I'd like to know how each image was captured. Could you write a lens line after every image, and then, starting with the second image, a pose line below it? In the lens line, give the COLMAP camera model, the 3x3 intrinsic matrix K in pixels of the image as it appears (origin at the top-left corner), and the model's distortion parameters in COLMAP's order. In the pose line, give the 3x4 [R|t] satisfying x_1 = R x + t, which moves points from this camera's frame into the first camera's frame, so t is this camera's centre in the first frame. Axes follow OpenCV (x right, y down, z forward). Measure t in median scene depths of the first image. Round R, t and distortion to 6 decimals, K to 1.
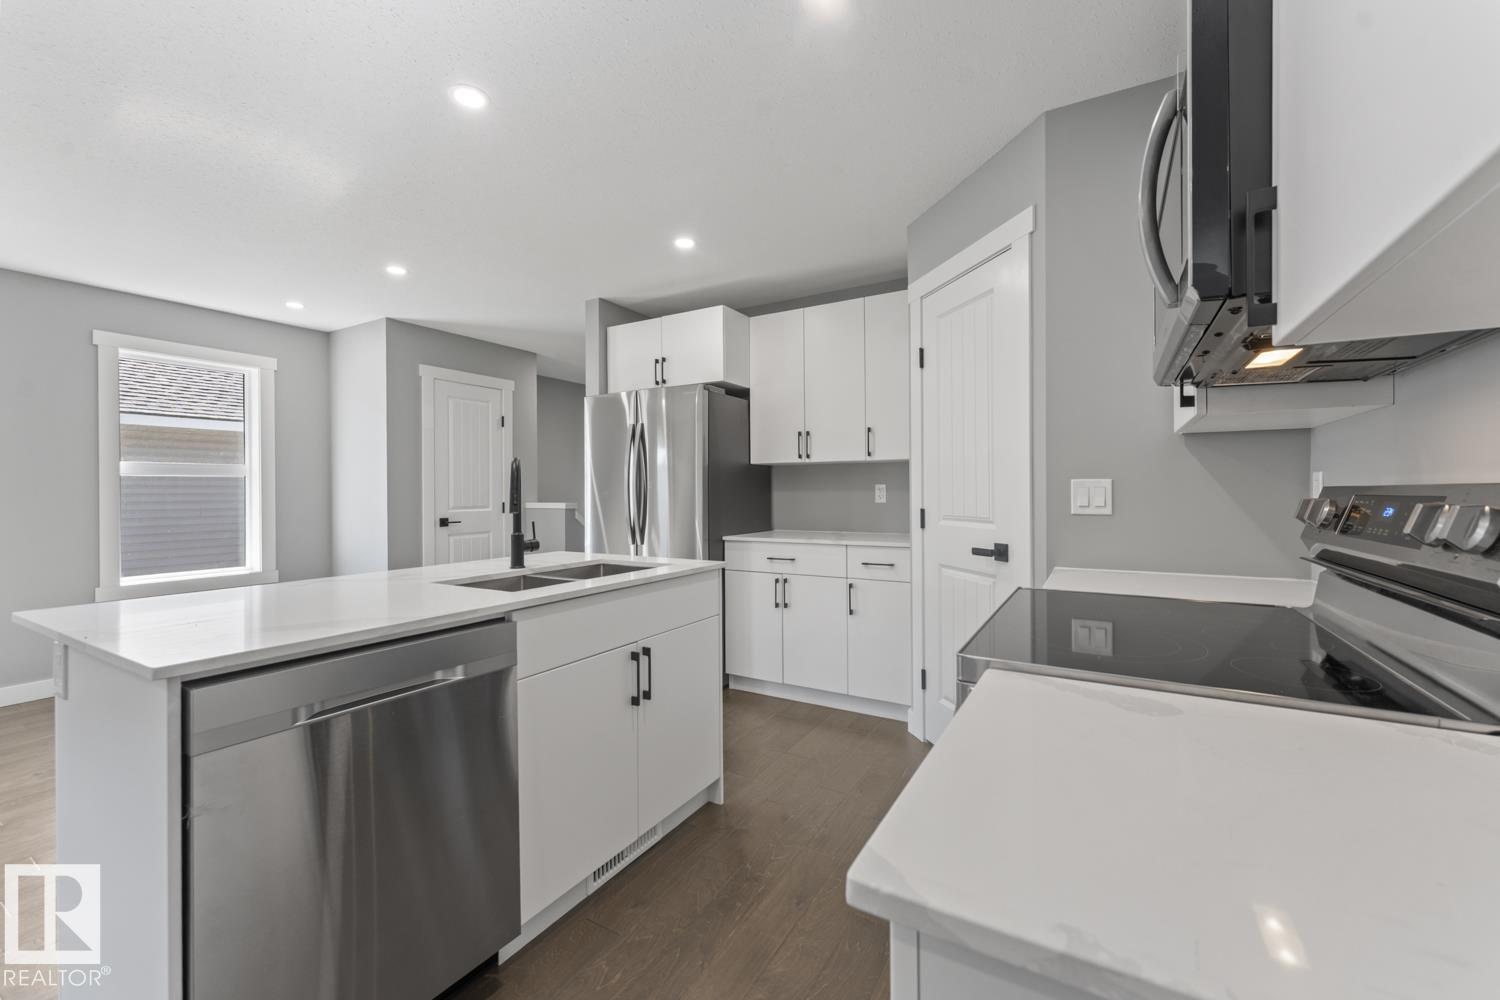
lens RADIAL K [[601.9, 0, 750.0], [0, 601.9, 490.8], [0, 0, 1]] dist [0.001416, -0.000100]
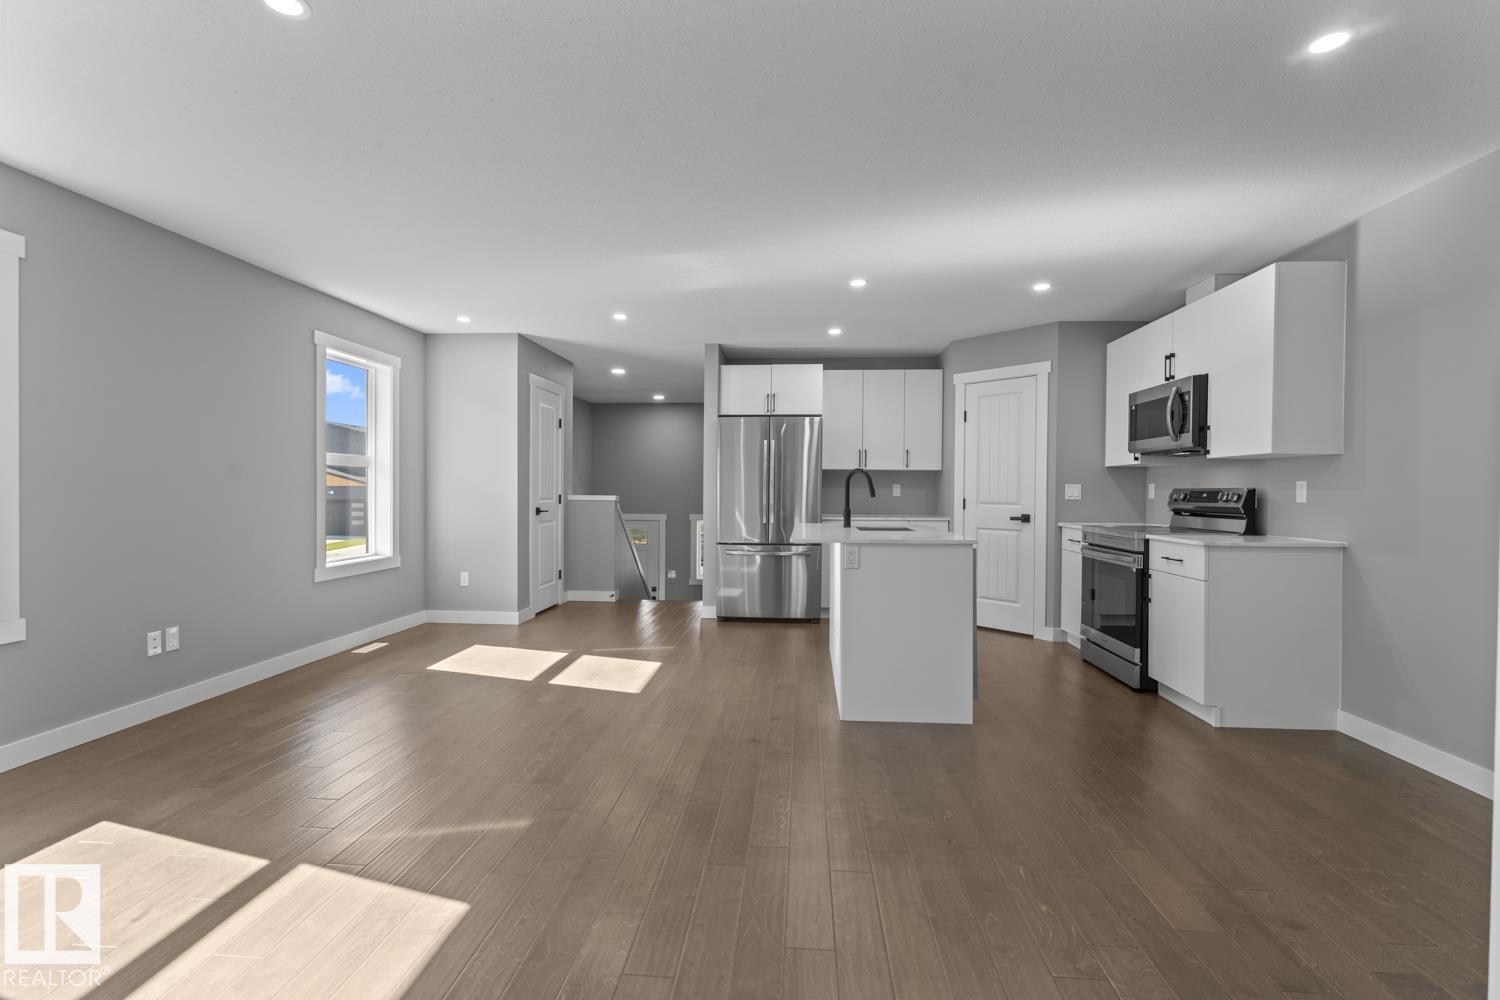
lens RADIAL K [[672.8, 0, 749.3], [0, 672.8, 495.8], [0, 0, 1]] dist [-0.003291, -0.000162]
pose [[0.899067, 0.008140, 0.437736, -0.981353], [-0.012375, 0.999900, 0.006823, 0.012921], [-0.437637, -0.011551, 0.899078, -0.456666]]
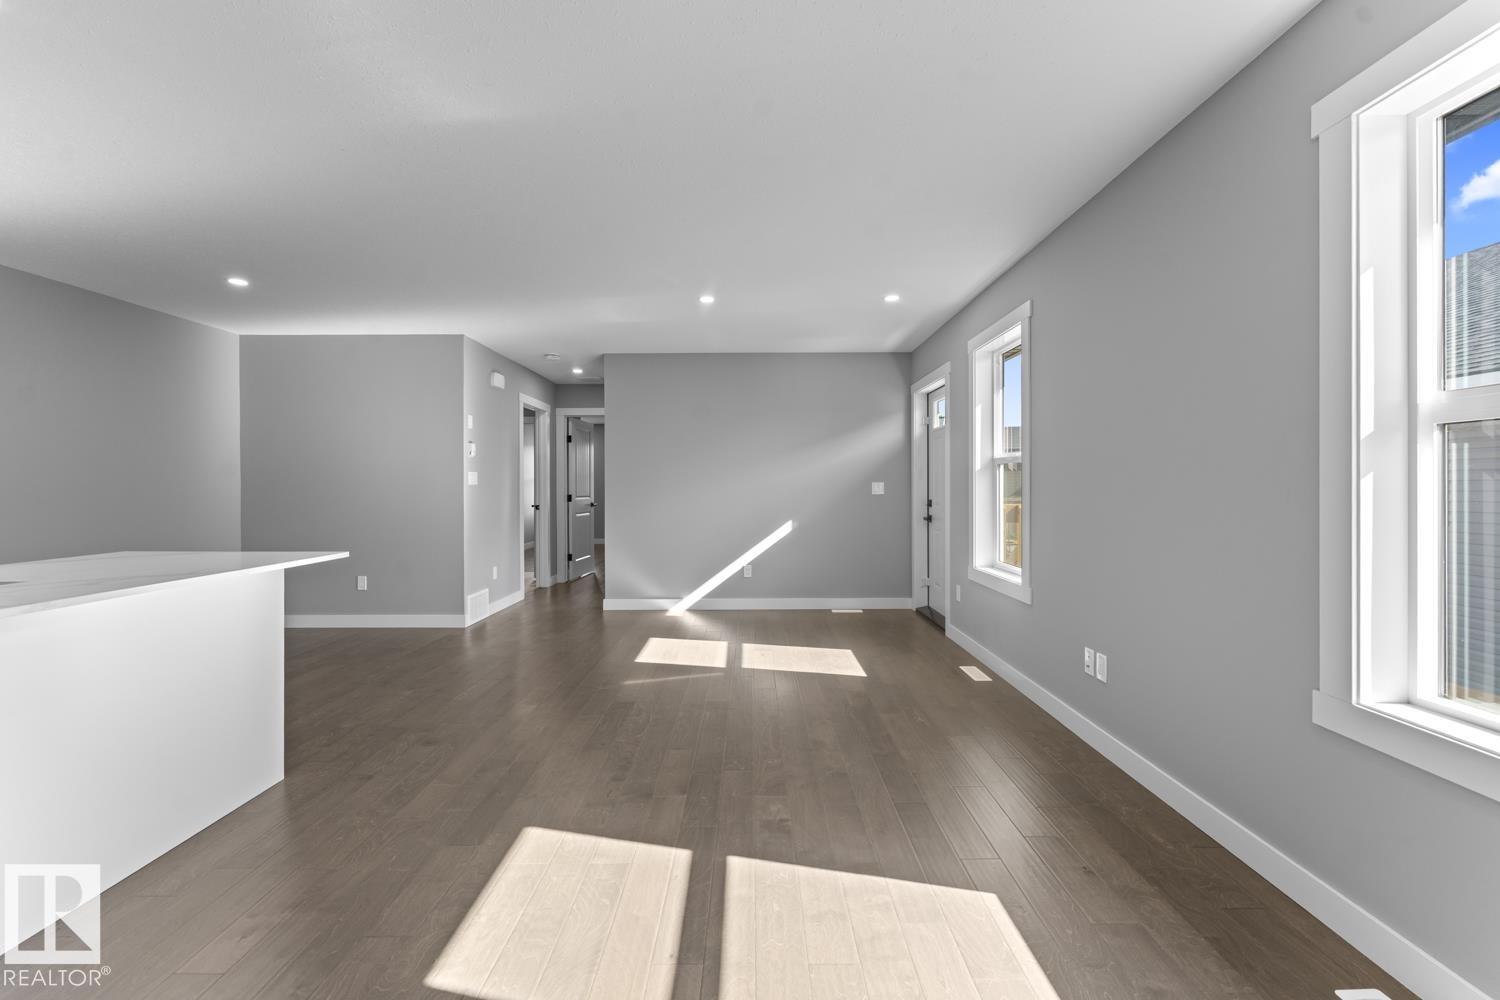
lens RADIAL K [[601.9, 0, 750.0], [0, 601.9, 490.8], [0, 0, 1]] dist [0.001416, -0.000100]
pose [[-0.862669, 0.011638, -0.505636, -0.544370], [0.008445, 0.999927, 0.008606, 0.008394], [0.505699, 0.003154, -0.862704, 1.256867]]
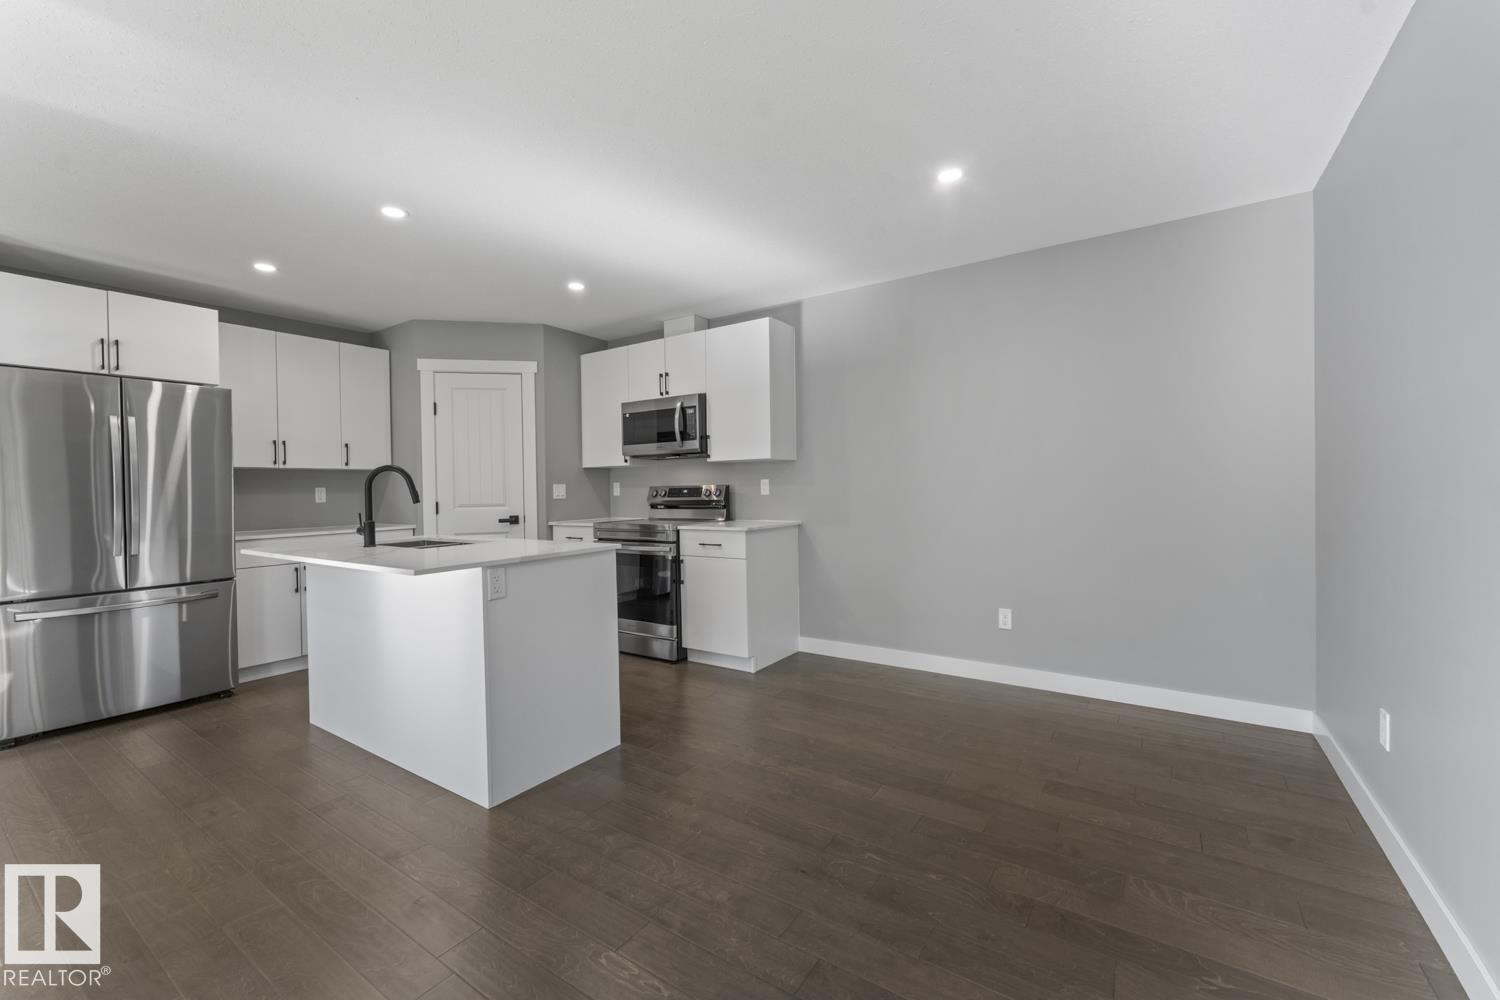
lens RADIAL K [[606.6, 0, 757.1], [0, 606.6, 493.6], [0, 0, 1]] dist [0.000540, -0.000399]
pose [[0.053994, -0.005726, 0.998525, -1.057189], [0.016080, 0.999859, 0.004864, 0.010882], [-0.998412, 0.015793, 0.054078, 0.041836]]
